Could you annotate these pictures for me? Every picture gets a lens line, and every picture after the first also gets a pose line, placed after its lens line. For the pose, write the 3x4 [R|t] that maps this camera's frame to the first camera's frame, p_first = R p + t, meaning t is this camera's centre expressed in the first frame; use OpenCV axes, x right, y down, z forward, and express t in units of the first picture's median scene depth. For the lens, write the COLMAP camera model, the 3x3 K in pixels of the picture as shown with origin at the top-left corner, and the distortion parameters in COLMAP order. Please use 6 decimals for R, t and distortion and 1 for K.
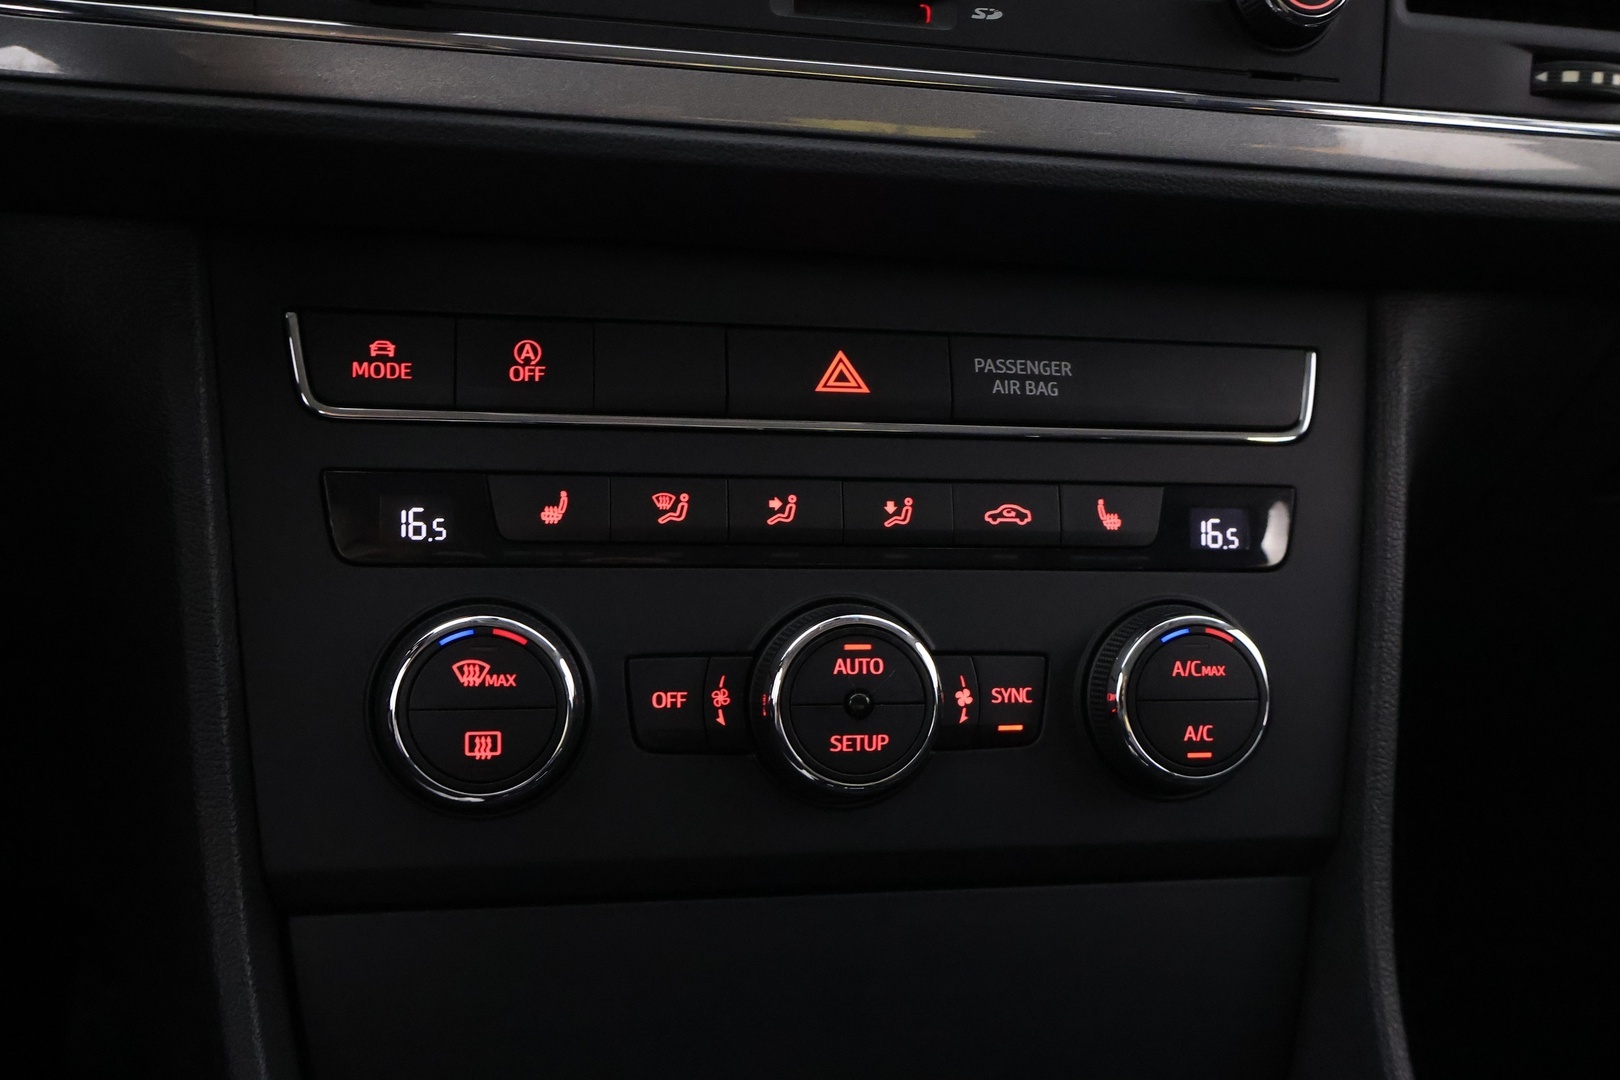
lens RADIAL K [[1634.5, 0, 810.2], [0, 1634.5, 545.7], [0, 0, 1]] dist [0.078423, 0.000000]
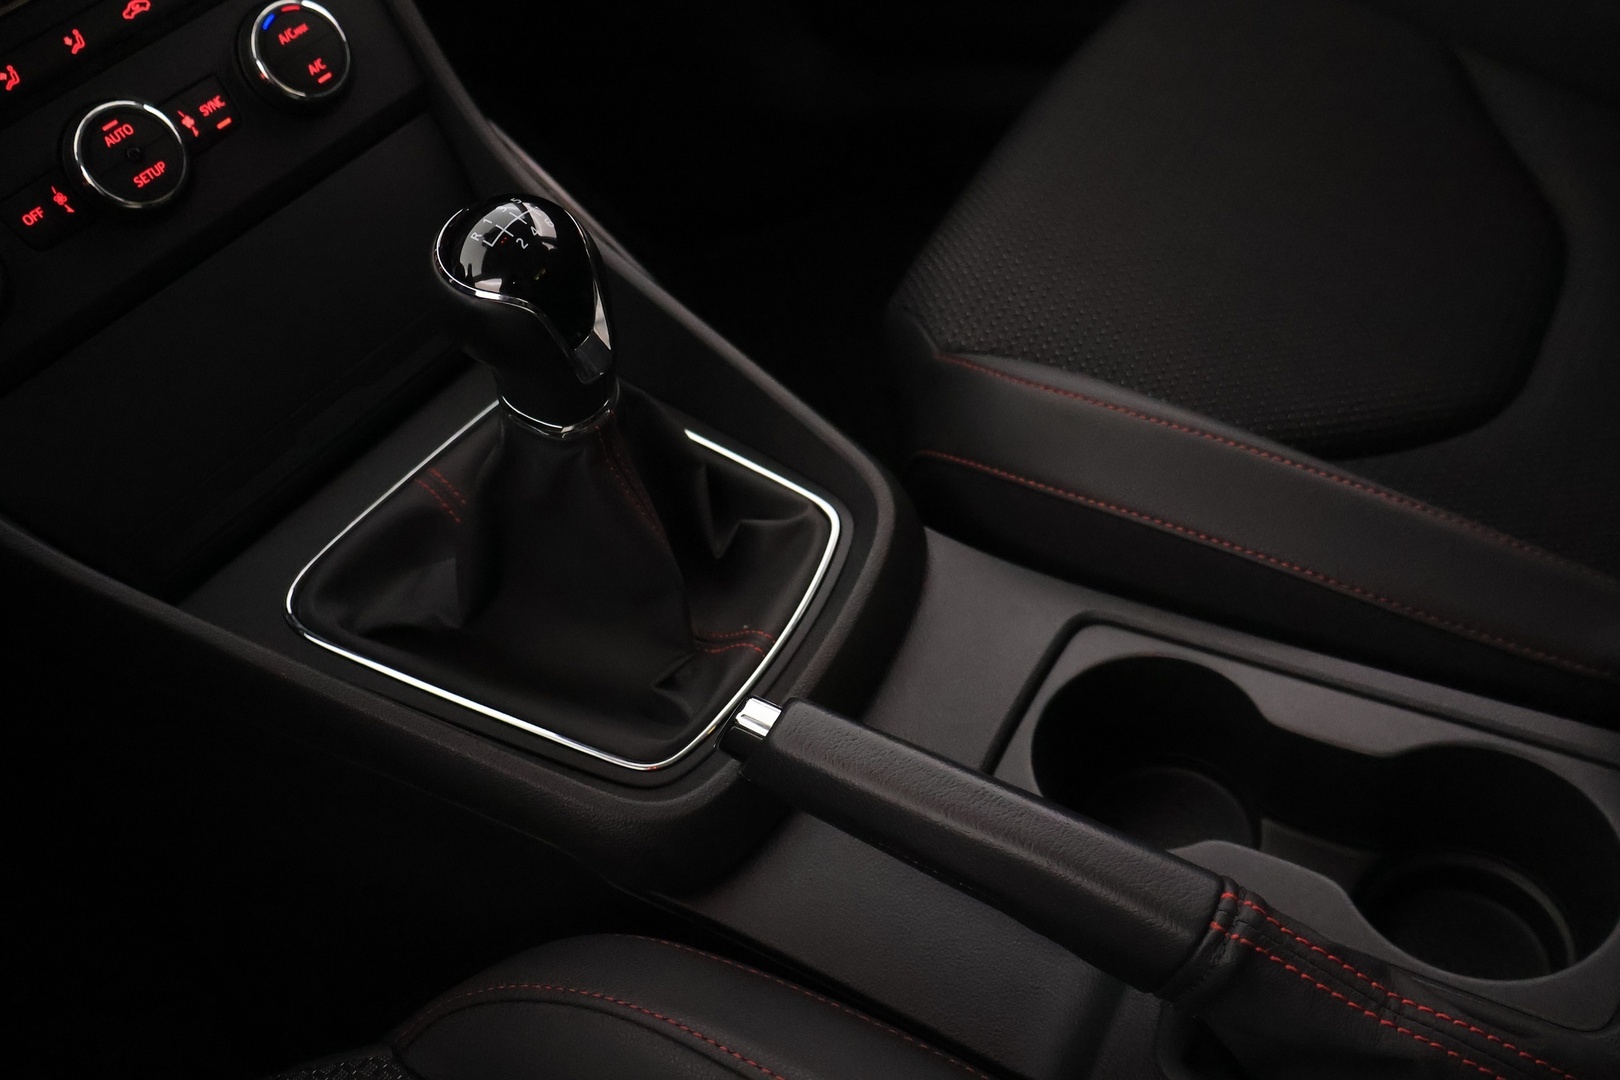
lens RADIAL K [[1364.8, 0, 811.9], [0, 1364.8, 533.2], [0, 0, 1]] dist [-0.003397, 0.004704]
pose [[0.741564, -0.621031, 0.253779, -0.049689], [0.481133, 0.755927, 0.443943, 0.098854], [-0.467540, -0.207111, 0.859367, -0.598756]]
